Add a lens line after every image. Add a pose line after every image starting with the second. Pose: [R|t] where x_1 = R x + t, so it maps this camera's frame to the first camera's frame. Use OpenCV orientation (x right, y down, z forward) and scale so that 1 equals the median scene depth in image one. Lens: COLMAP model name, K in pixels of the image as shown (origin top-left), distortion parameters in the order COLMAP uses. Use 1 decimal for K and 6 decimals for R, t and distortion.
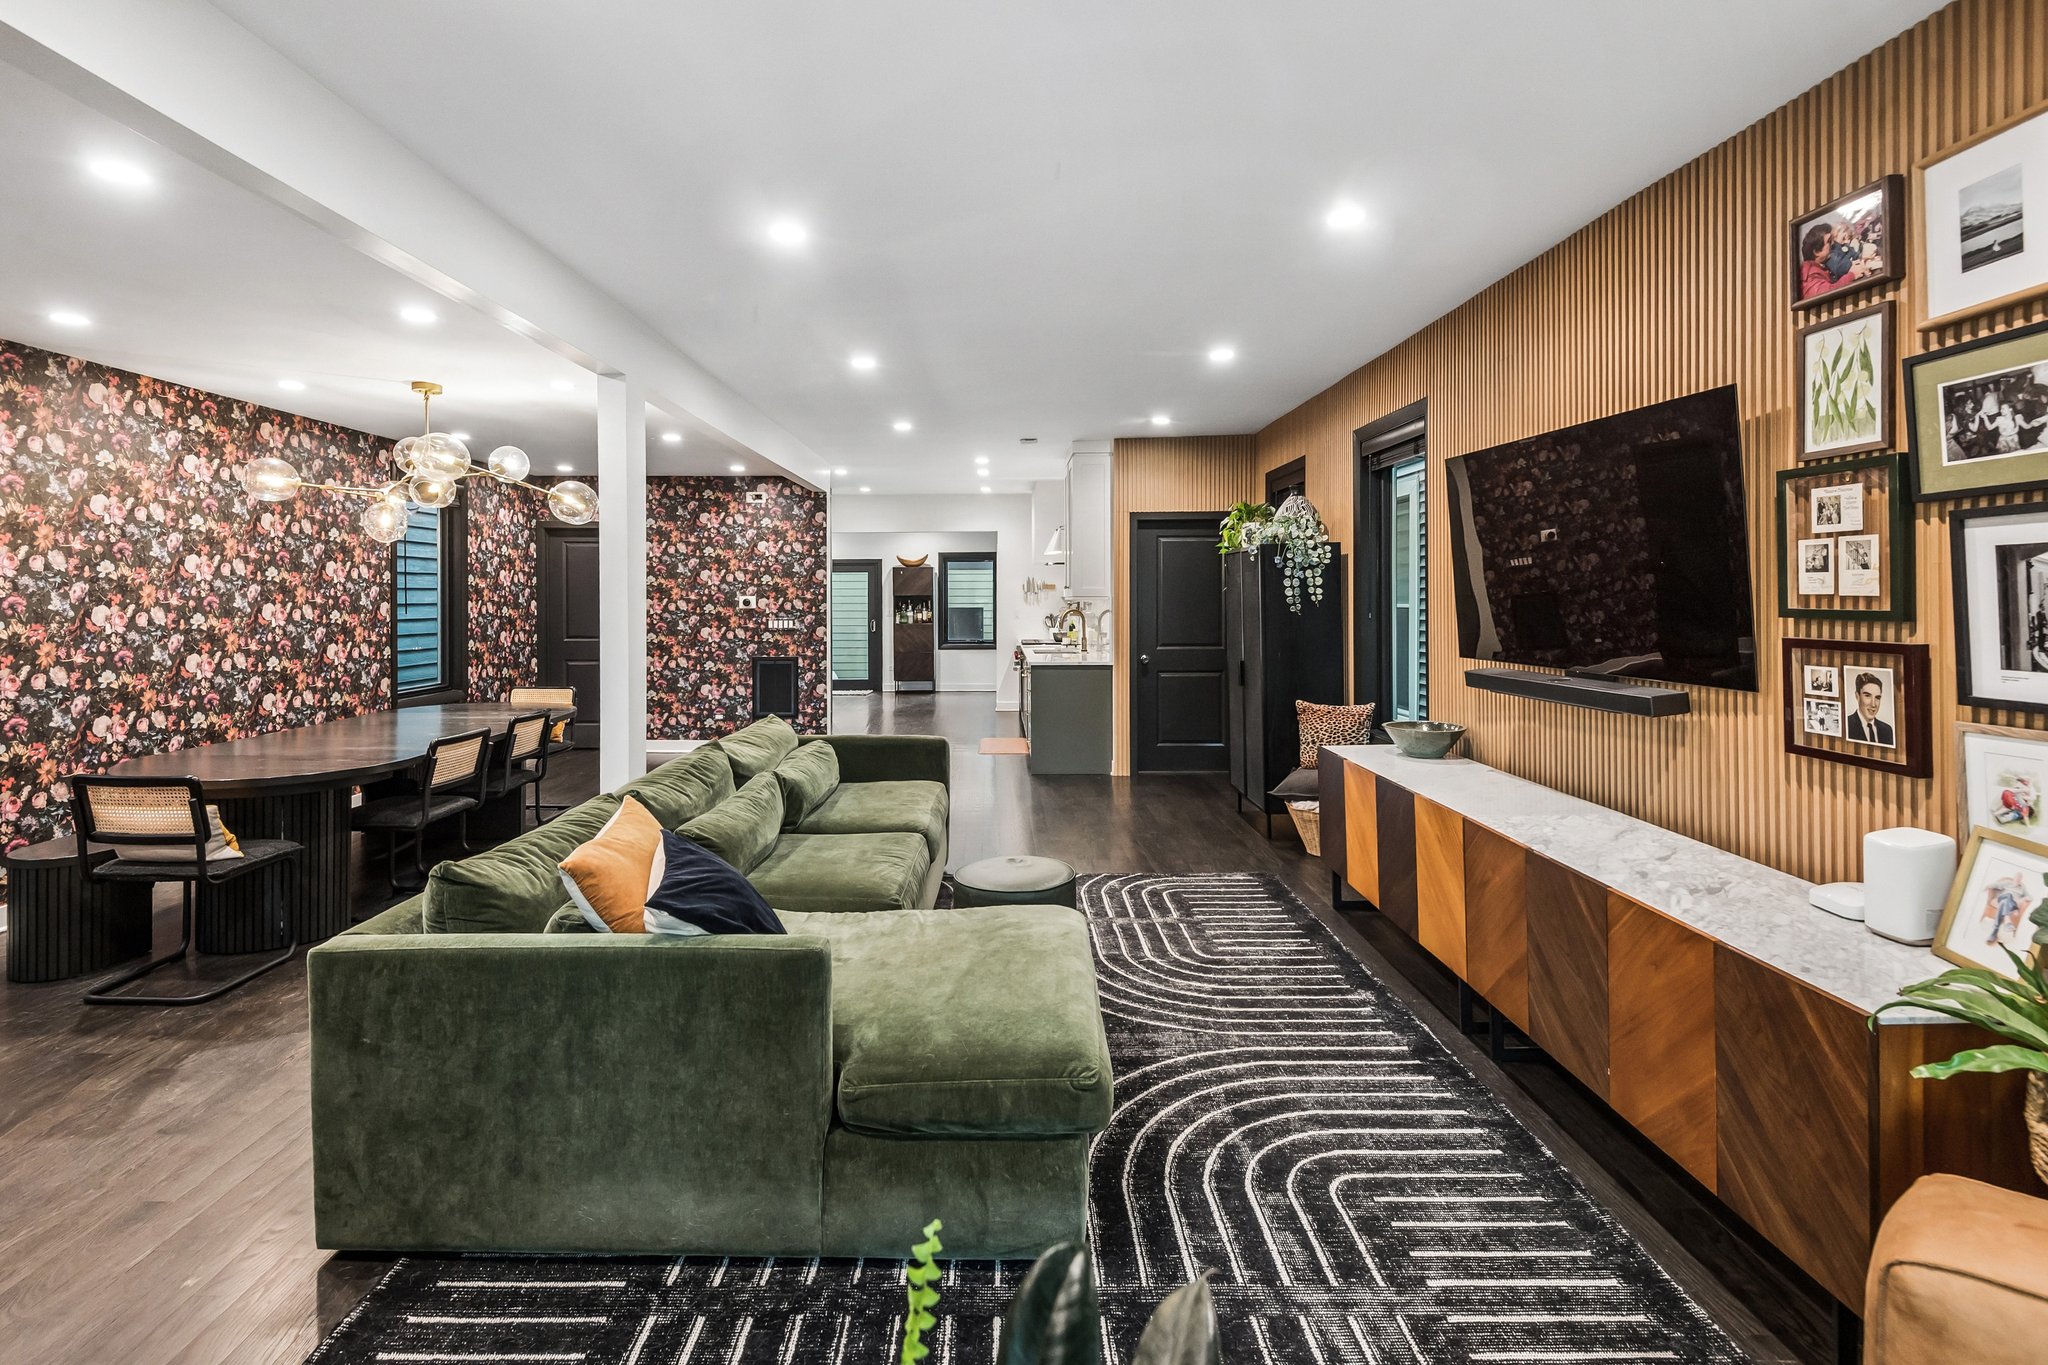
lens RADIAL K [[984.3, 0, 1019.9], [0, 984.3, 596.2], [0, 0, 1]] dist [0.000072, -0.007397]
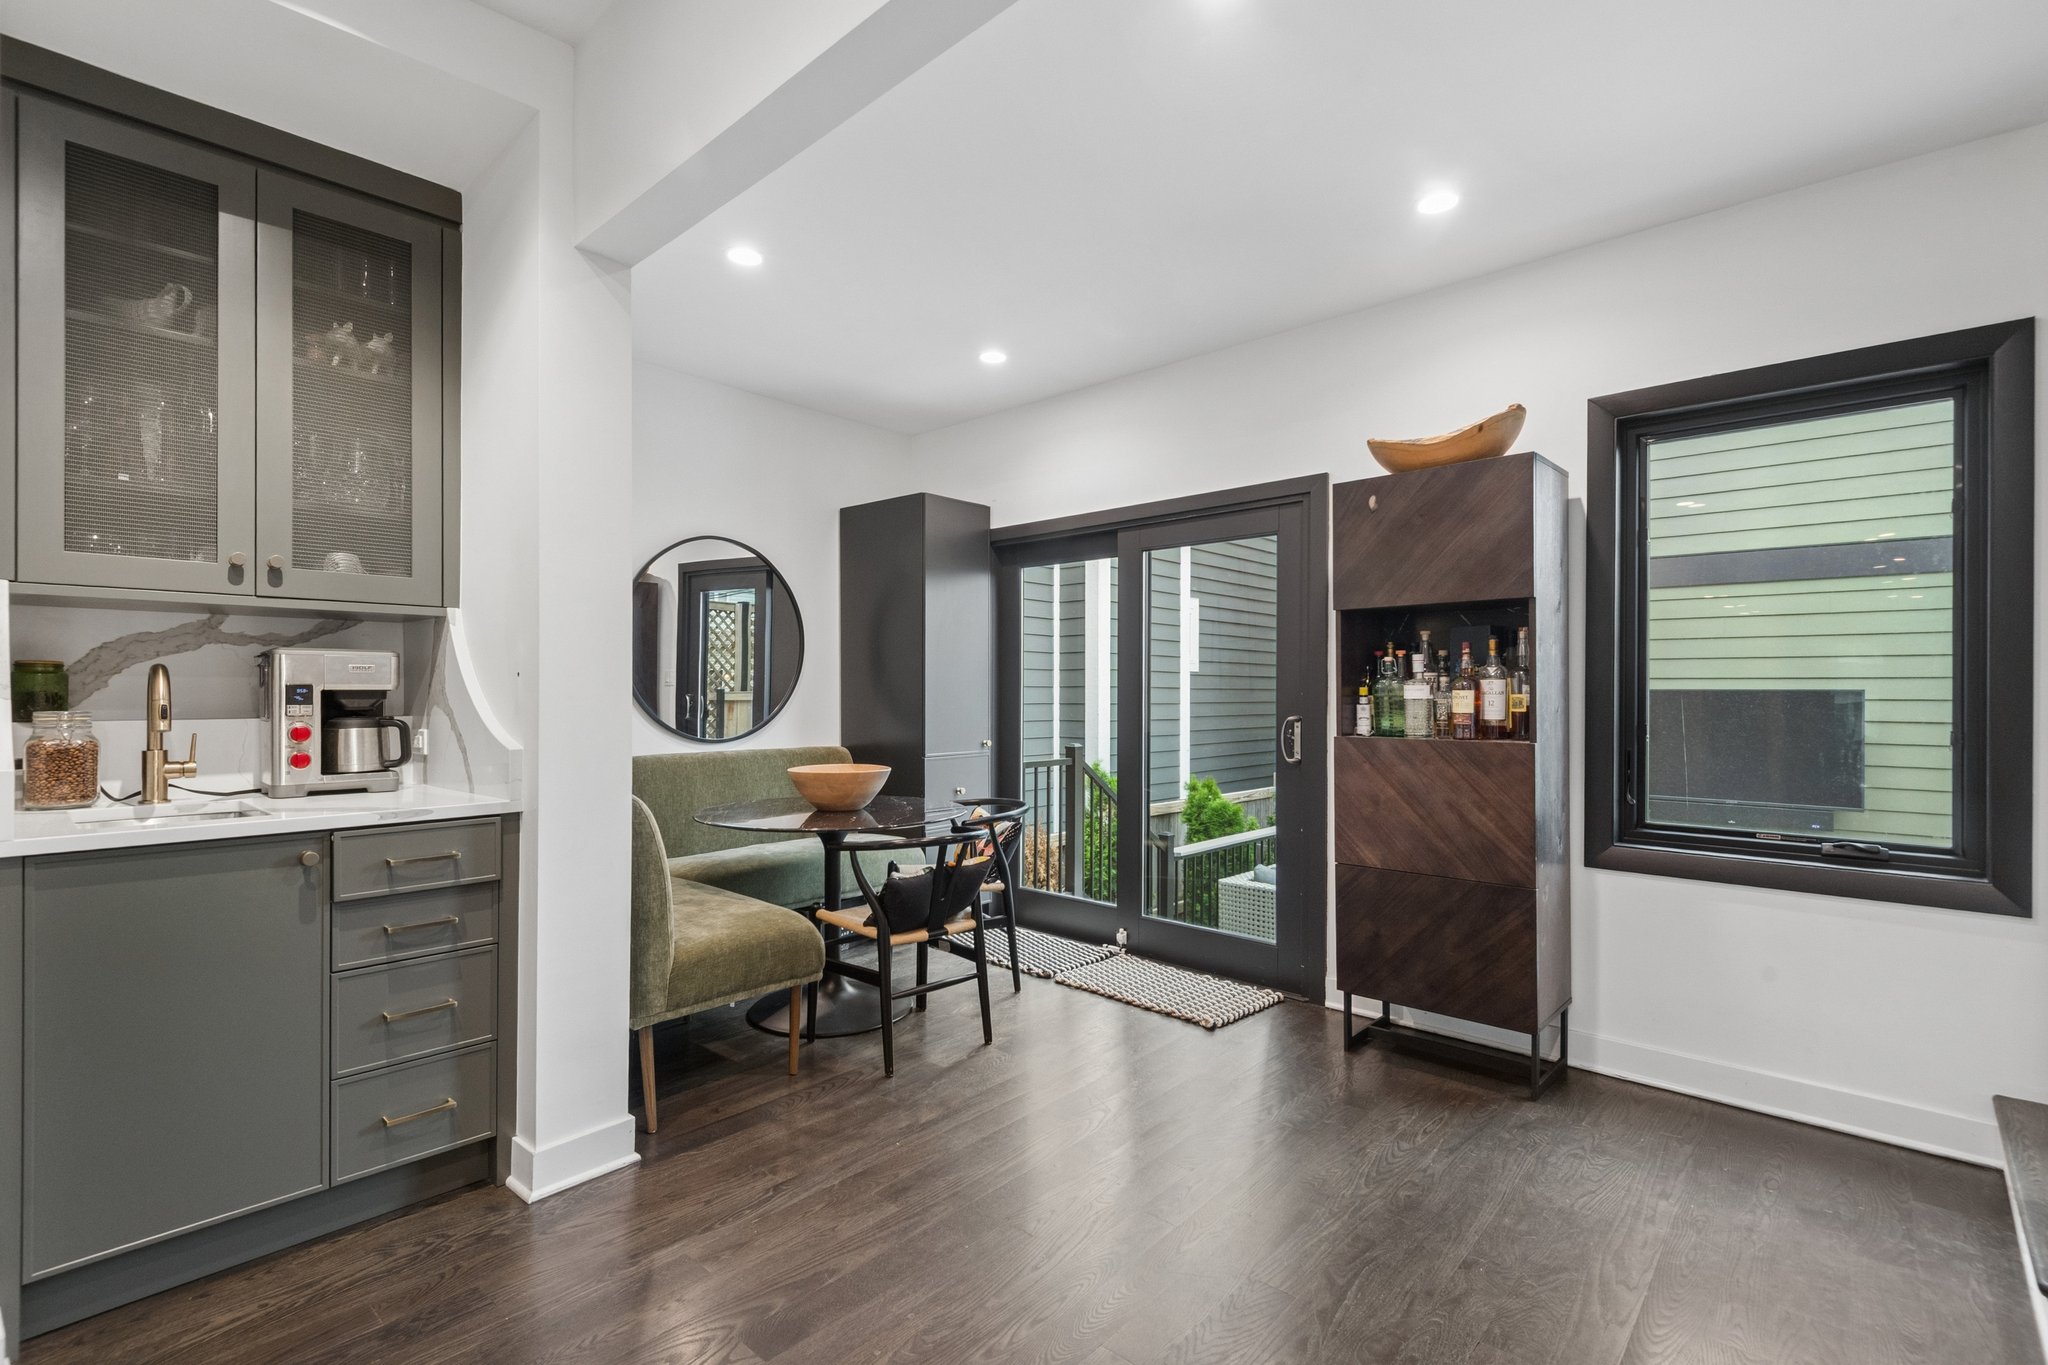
lens RADIAL K [[946.5, 0, 1011.7], [0, 946.5, 681.4], [0, 0, 1]] dist [0.001256, -0.004313]
pose [[0.722154, 0.001112, -0.691732, -0.032968], [-0.006900, 0.999961, -0.005596, 0.017112], [0.691698, 0.008814, 0.722133, 0.782097]]
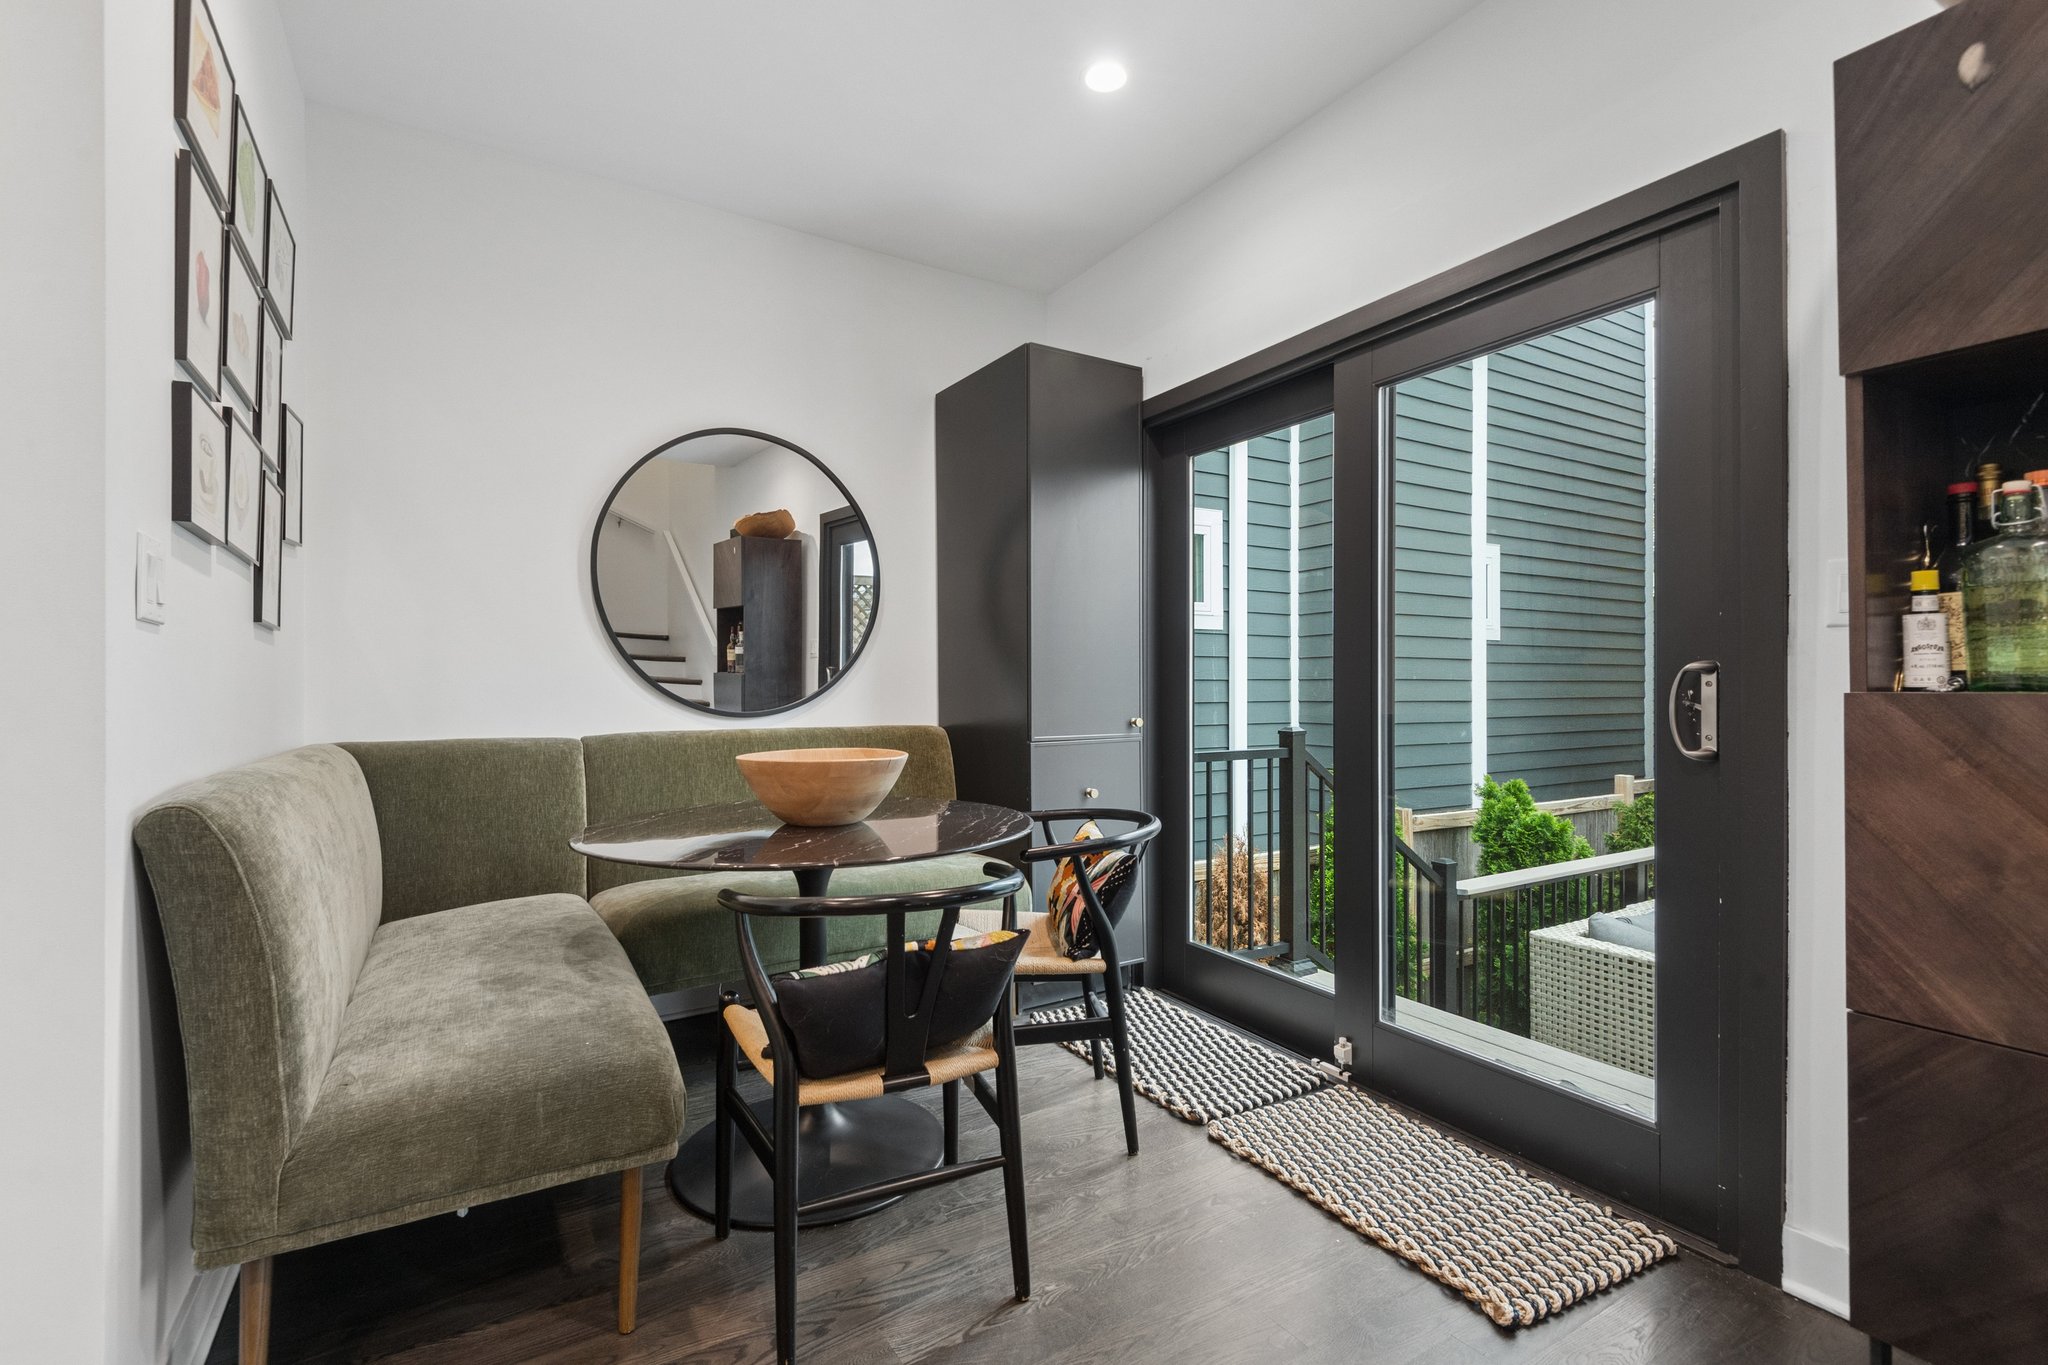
lens RADIAL K [[946.5, 0, 1011.7], [0, 946.5, 681.4], [0, 0, 1]] dist [0.001256, -0.004313]
pose [[0.497171, 0.002404, -0.867650, -0.090650], [-0.000066, 0.999996, 0.002732, 0.026423], [0.867653, -0.001301, 0.497169, 0.877942]]
